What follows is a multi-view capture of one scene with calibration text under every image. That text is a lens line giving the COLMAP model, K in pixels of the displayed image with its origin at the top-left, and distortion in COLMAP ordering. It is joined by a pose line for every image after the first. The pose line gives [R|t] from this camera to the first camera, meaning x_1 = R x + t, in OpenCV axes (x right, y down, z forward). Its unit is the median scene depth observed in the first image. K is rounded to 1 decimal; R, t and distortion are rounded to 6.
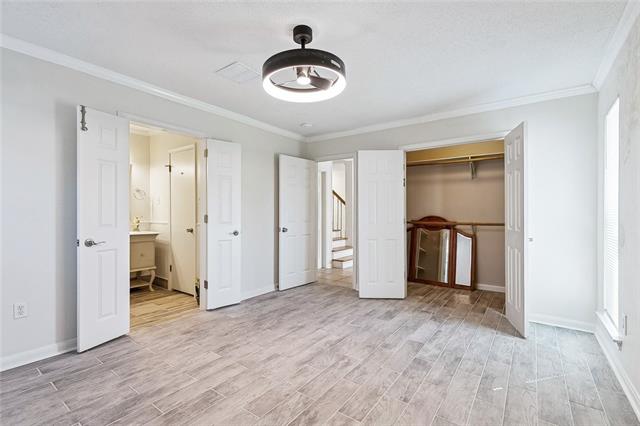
lens RADIAL K [[290.9, 0, 320.0], [0, 290.9, 210.2], [0, 0, 1]] dist [0.003332, 0.000309]
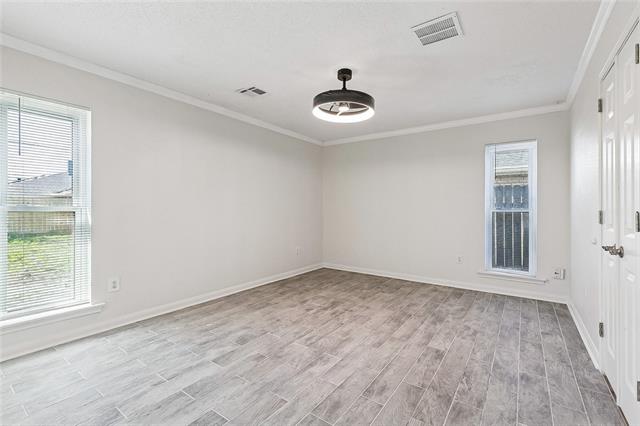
lens RADIAL K [[290.9, 0, 320.0], [0, 290.9, 210.2], [0, 0, 1]] dist [0.003332, 0.000309]
pose [[-0.999874, -0.007136, -0.014195, 0.067223], [-0.007021, 0.999942, -0.008114, 0.029883], [0.014252, -0.008013, -0.999866, 2.120224]]
